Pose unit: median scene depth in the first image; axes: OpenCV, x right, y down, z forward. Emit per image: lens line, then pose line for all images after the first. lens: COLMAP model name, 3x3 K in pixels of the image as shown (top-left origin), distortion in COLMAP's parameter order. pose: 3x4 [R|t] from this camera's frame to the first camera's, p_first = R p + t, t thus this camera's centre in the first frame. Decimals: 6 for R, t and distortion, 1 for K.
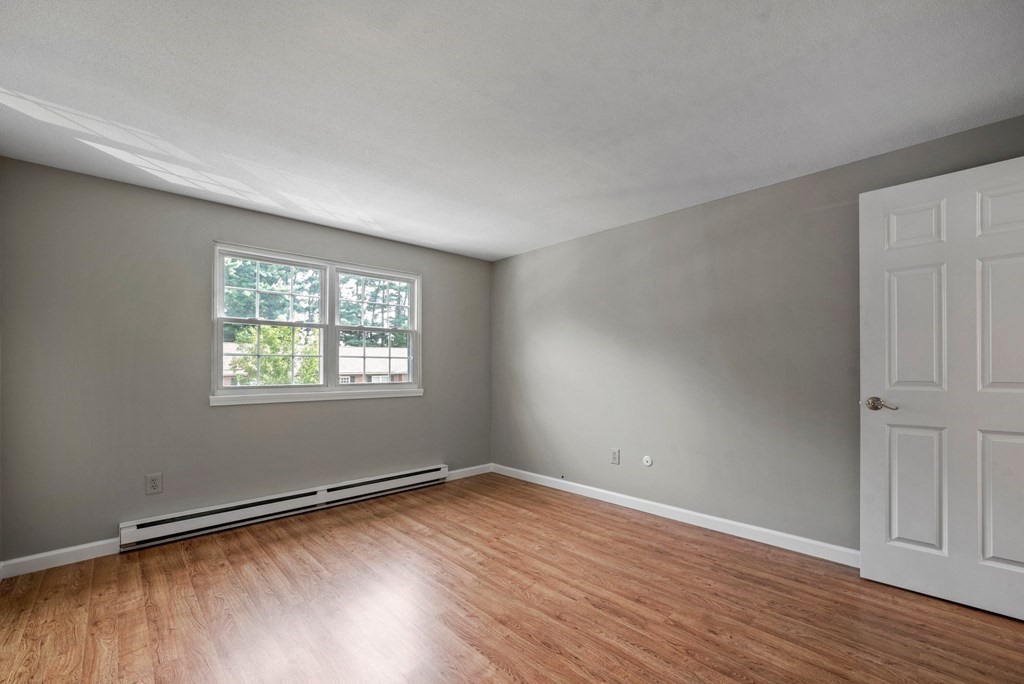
lens RADIAL K [[427.7, 0, 520.5], [0, 427.7, 368.6], [0, 0, 1]] dist [-0.010112, 0.000391]
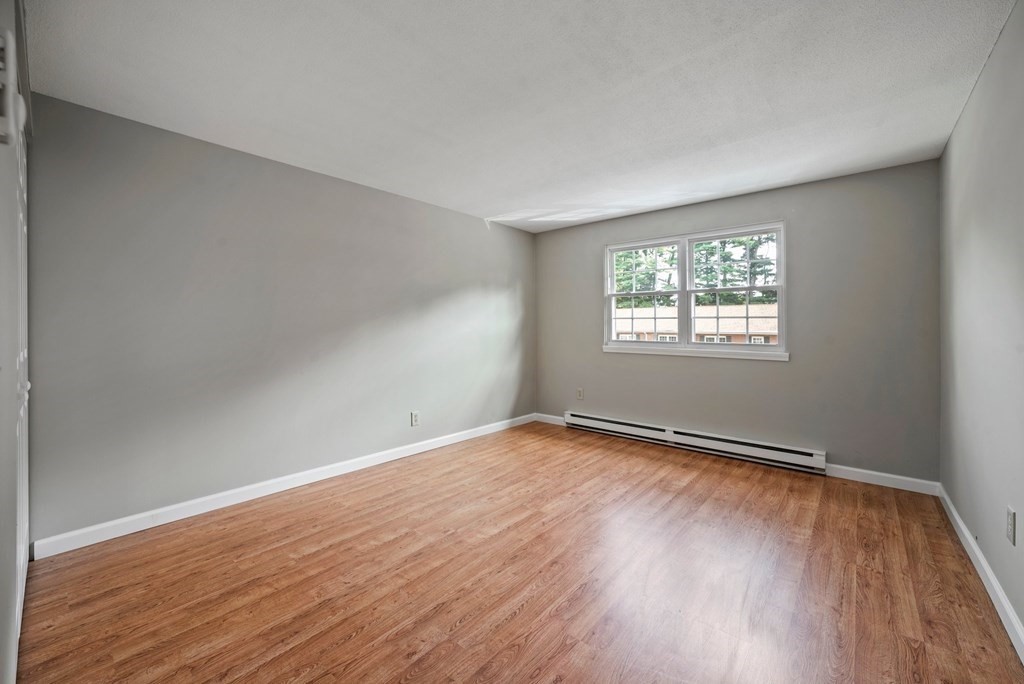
lens RADIAL K [[405.5, 0, 513.6], [0, 405.5, 329.7], [0, 0, 1]] dist [-0.010271, 0.000635]
pose [[0.096934, 0.005964, -0.995273, 0.752559], [-0.004448, 0.999975, 0.005559, -0.000486], [0.995281, 0.003888, 0.096958, 0.557979]]
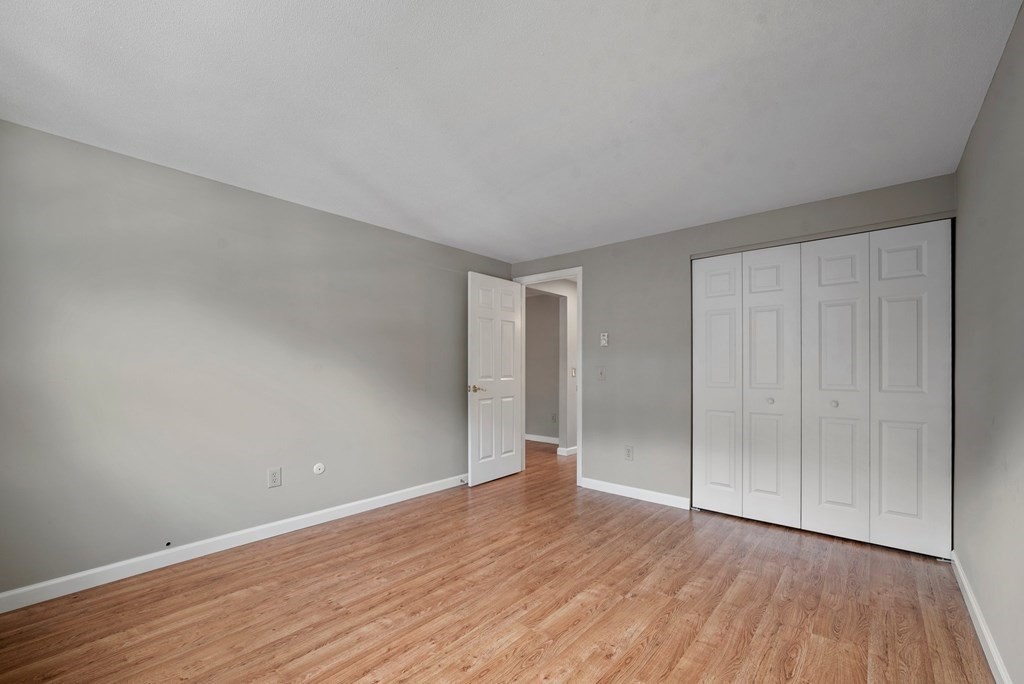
lens RADIAL K [[427.7, 0, 520.5], [0, 427.7, 368.6], [0, 0, 1]] dist [-0.010112, 0.000391]
pose [[-0.100370, 0.000222, 0.994950, -0.814434], [0.001510, 0.999999, -0.000071, -0.003456], [-0.994949, 0.001495, -0.100370, 0.785938]]
